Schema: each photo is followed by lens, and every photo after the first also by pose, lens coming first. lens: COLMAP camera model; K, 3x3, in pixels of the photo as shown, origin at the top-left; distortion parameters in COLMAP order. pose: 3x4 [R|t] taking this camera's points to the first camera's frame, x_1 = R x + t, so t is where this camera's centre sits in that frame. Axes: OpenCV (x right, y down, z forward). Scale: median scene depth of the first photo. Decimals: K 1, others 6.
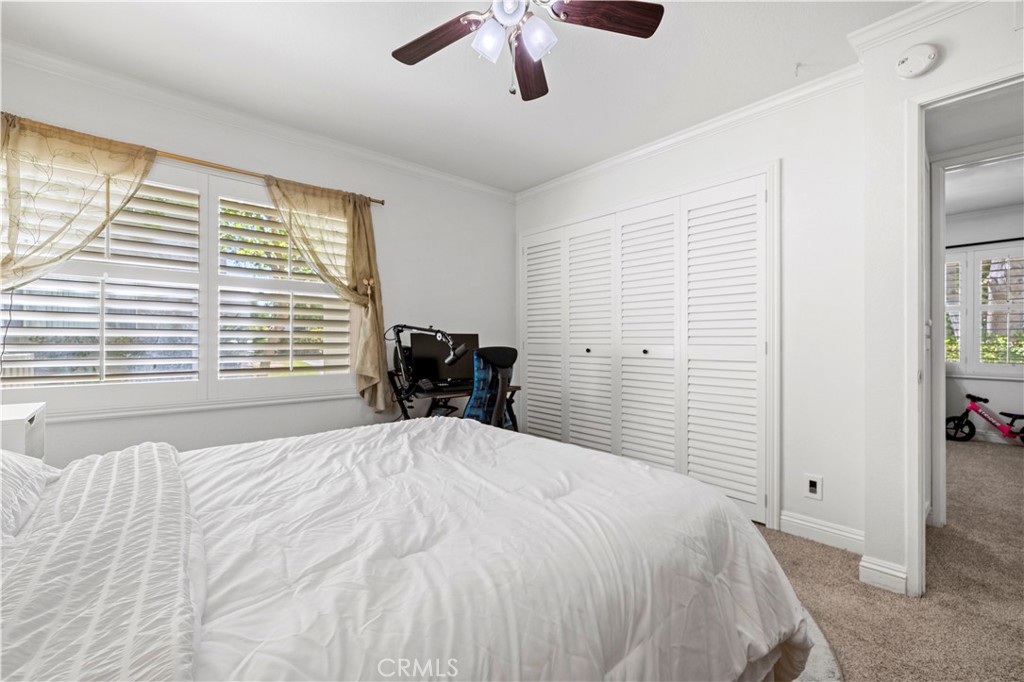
lens RADIAL K [[431.6, 0, 507.0], [0, 431.6, 341.1], [0, 0, 1]] dist [0.000121, 0.000273]
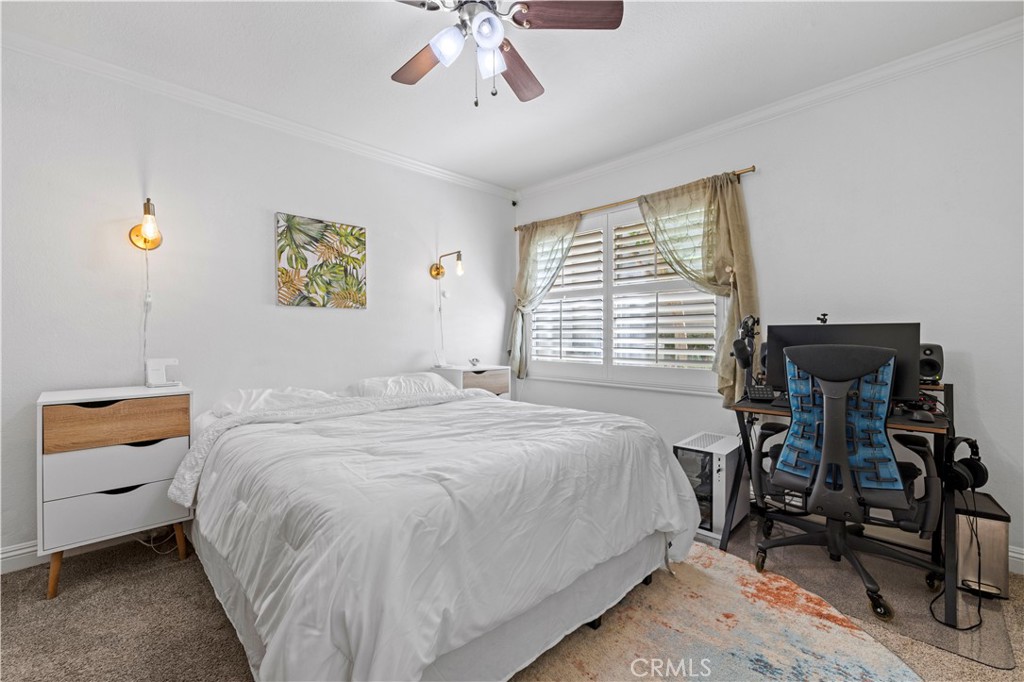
lens RADIAL K [[436.3, 0, 508.5], [0, 436.3, 340.8], [0, 0, 1]] dist [0.003732, 0.000267]
pose [[0.052732, 0.010261, -0.998556, 0.582916], [0.004389, 0.999935, 0.010507, -0.001260], [0.998599, -0.004937, 0.052684, 0.532149]]
